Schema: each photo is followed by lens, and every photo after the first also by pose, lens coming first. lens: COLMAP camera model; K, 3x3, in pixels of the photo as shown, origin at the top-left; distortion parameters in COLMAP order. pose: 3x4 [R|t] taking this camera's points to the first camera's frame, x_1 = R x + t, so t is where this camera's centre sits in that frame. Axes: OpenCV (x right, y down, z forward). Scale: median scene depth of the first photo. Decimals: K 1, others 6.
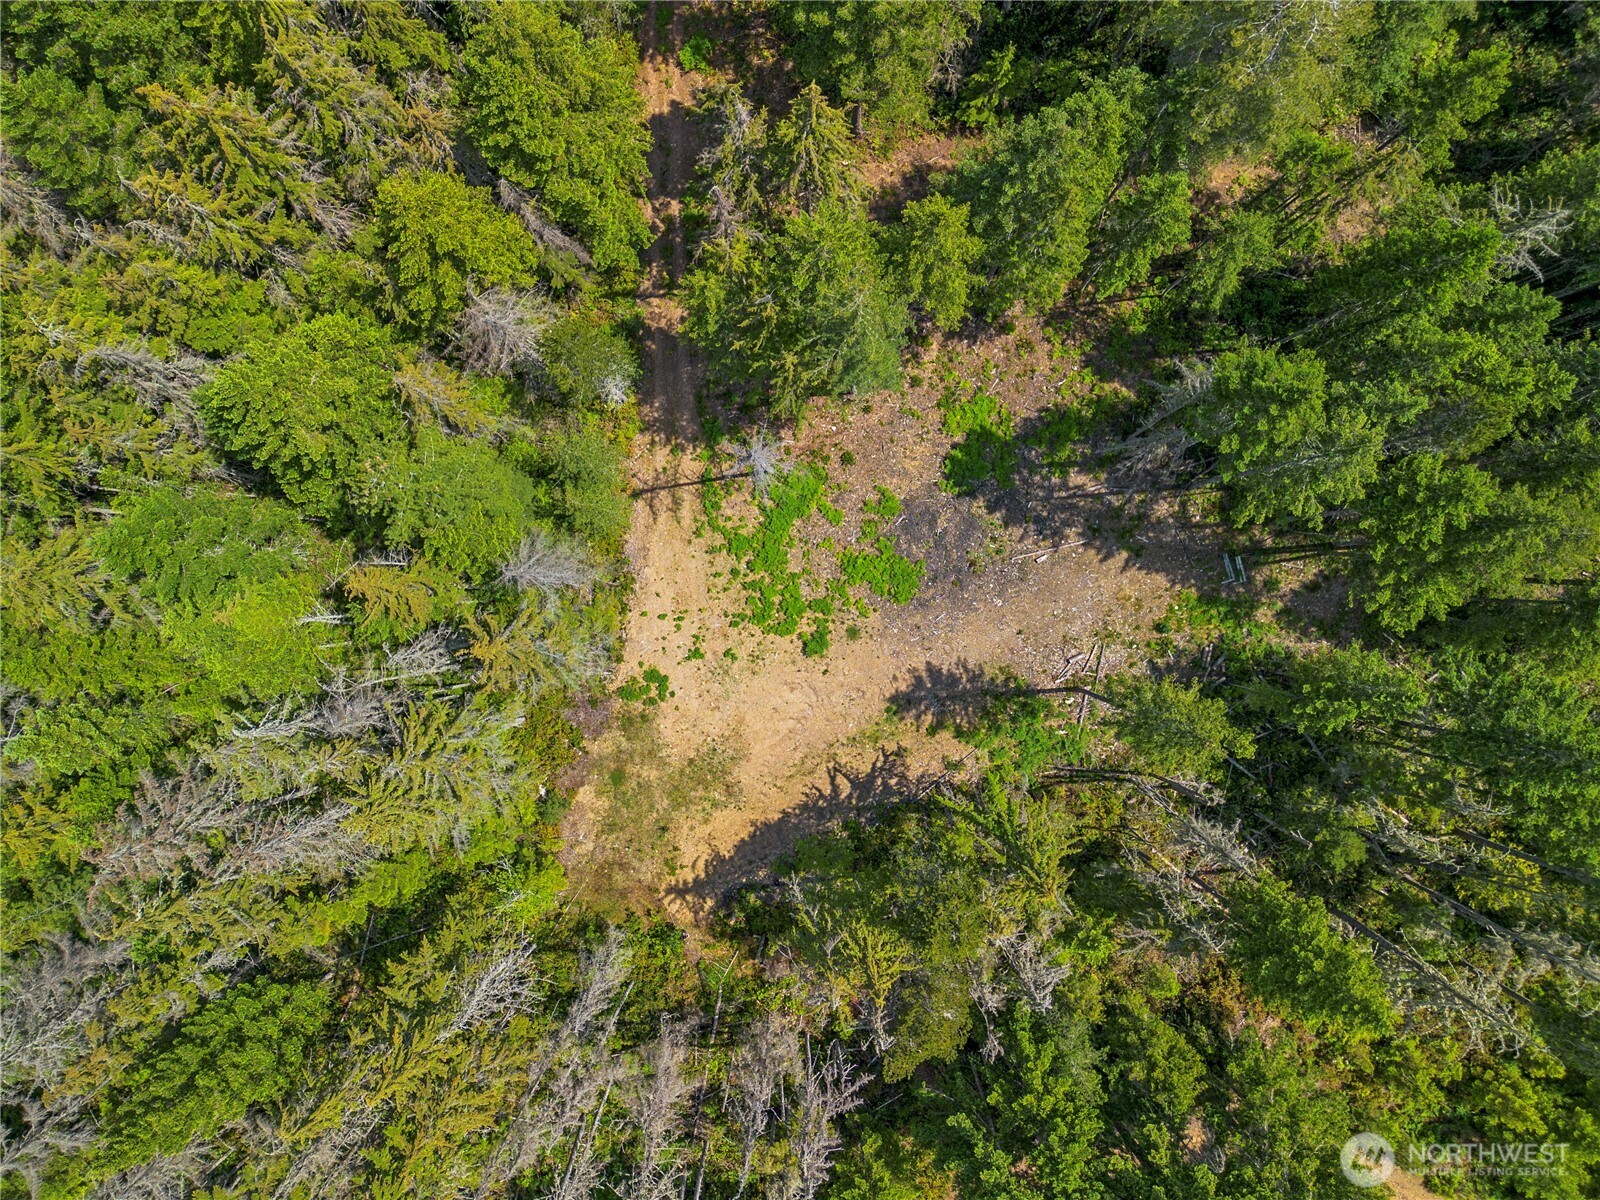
lens RADIAL K [[1124.5, 0, 800.0], [0, 1124.5, 600.0], [0, 0, 1]] dist [0.023661, 0.001676]
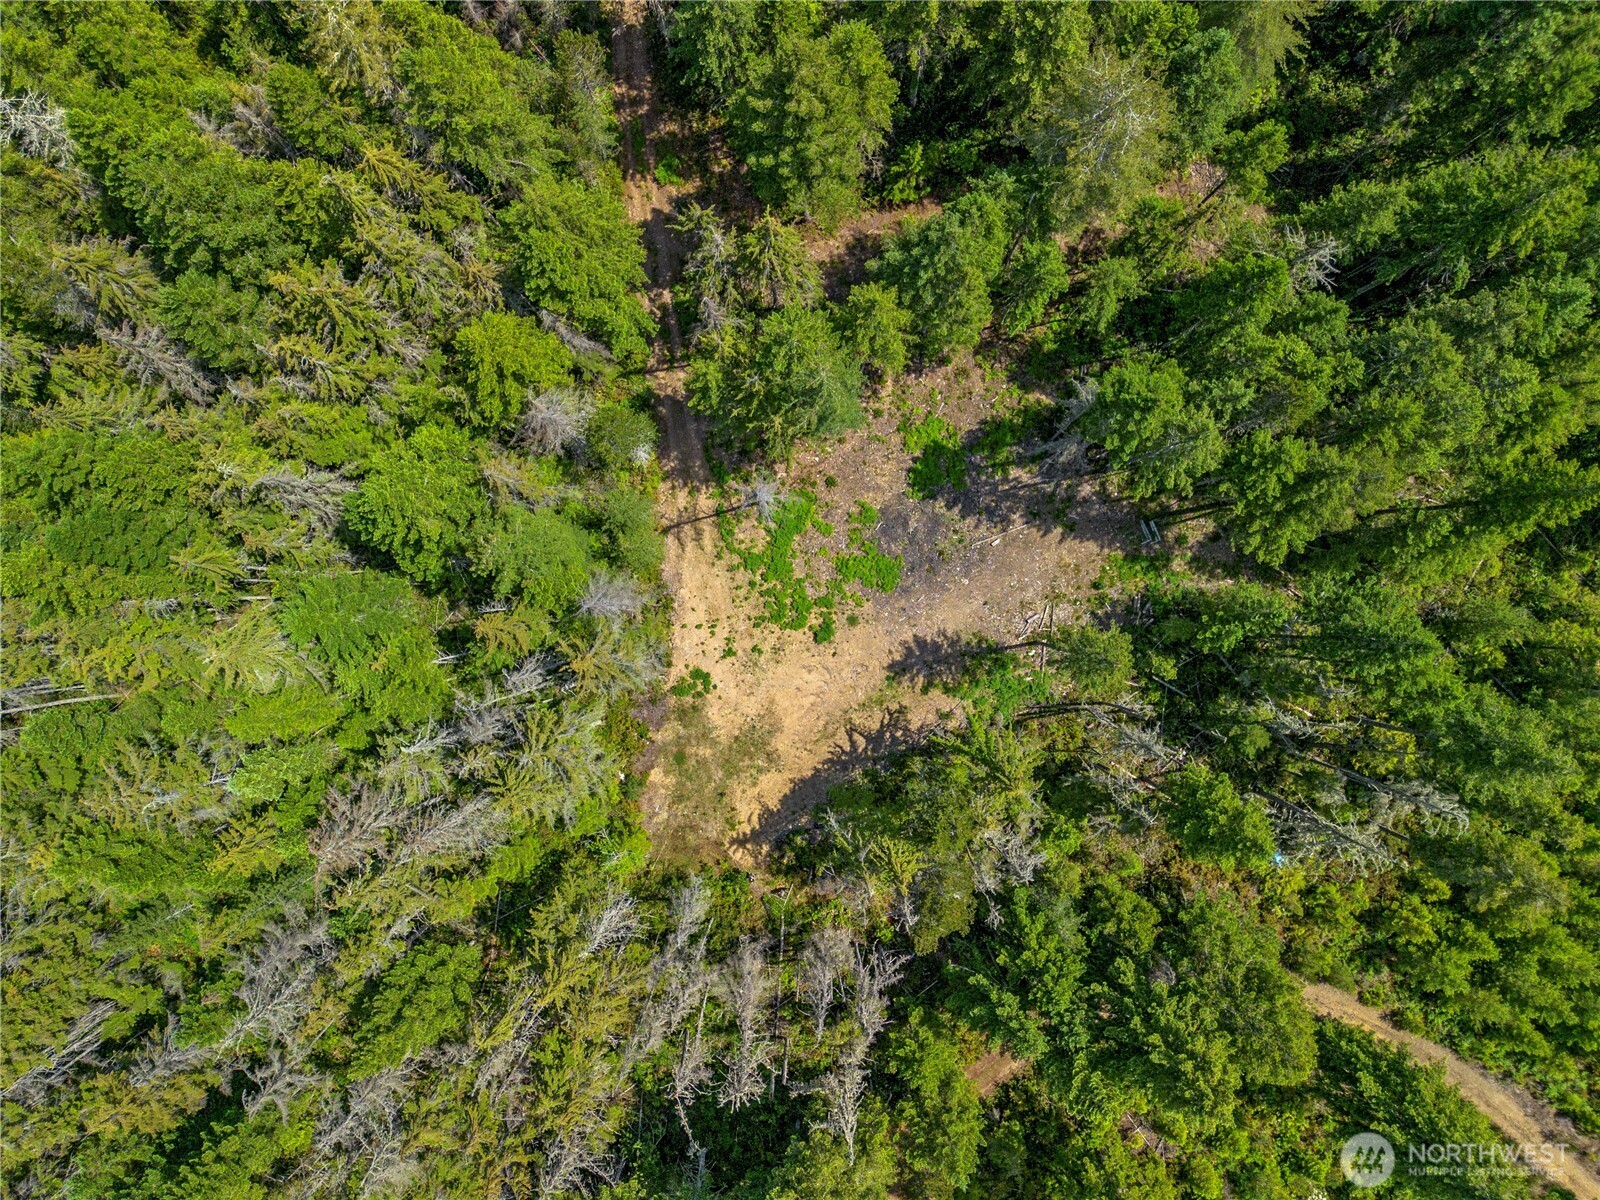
lens RADIAL K [[1124.2, 0, 800.0], [0, 1124.2, 610.9], [0, 0, 1]] dist [-0.004157, -0.001664]
pose [[0.992224, -0.124286, -0.006722, -0.000855], [0.124331, 0.992217, 0.006814, 0.003281], [0.005823, -0.007597, 0.999954, -0.246053]]
